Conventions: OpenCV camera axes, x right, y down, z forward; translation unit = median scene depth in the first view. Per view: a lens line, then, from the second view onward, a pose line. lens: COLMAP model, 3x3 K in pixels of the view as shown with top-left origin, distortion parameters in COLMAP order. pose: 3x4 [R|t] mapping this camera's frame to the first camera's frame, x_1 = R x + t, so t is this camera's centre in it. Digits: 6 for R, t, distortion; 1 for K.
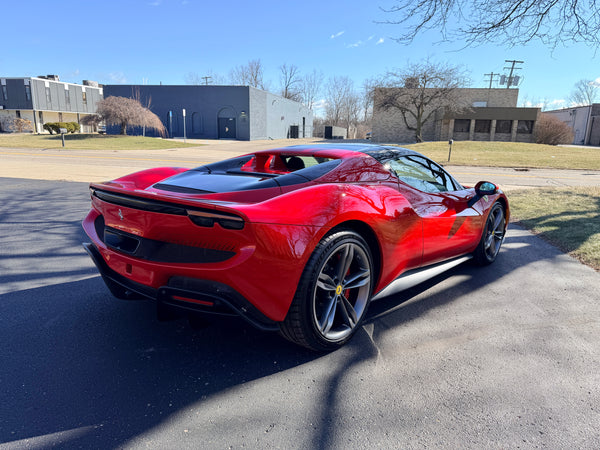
lens RADIAL K [[438.0, 0, 300.0], [0, 438.0, 225.0], [0, 0, 1]] dist [-0.004543, -0.003439]
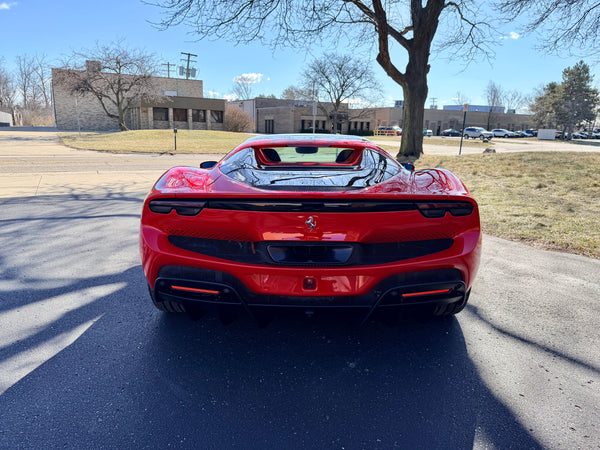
lens RADIAL K [[433.3, 0, 295.3], [0, 433.3, 223.6], [0, 0, 1]] dist [0.052864, -0.064535]
pose [[0.764263, -0.138558, 0.629844, -0.066009], [0.123378, 0.990021, 0.068084, -0.005541], [-0.632993, 0.025675, 0.773732, 0.024857]]
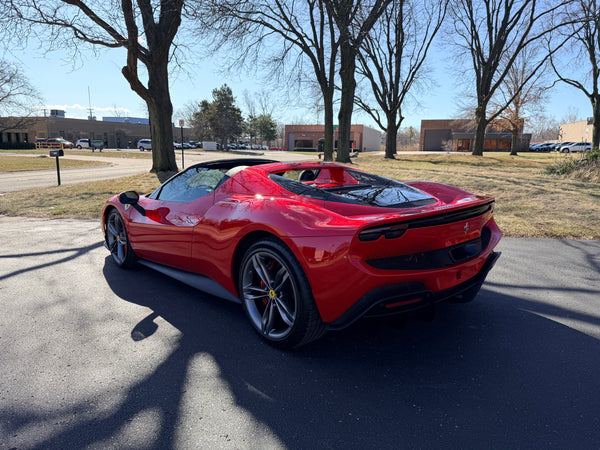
lens RADIAL K [[437.3, 0, 302.4], [0, 437.3, 226.9], [0, 0, 1]] dist [0.002654, -0.009807]
pose [[0.106981, -0.196536, 0.974643, -0.107149], [0.191007, 0.966072, 0.173842, -0.020856], [-0.975742, 0.167565, 0.140891, 0.086178]]
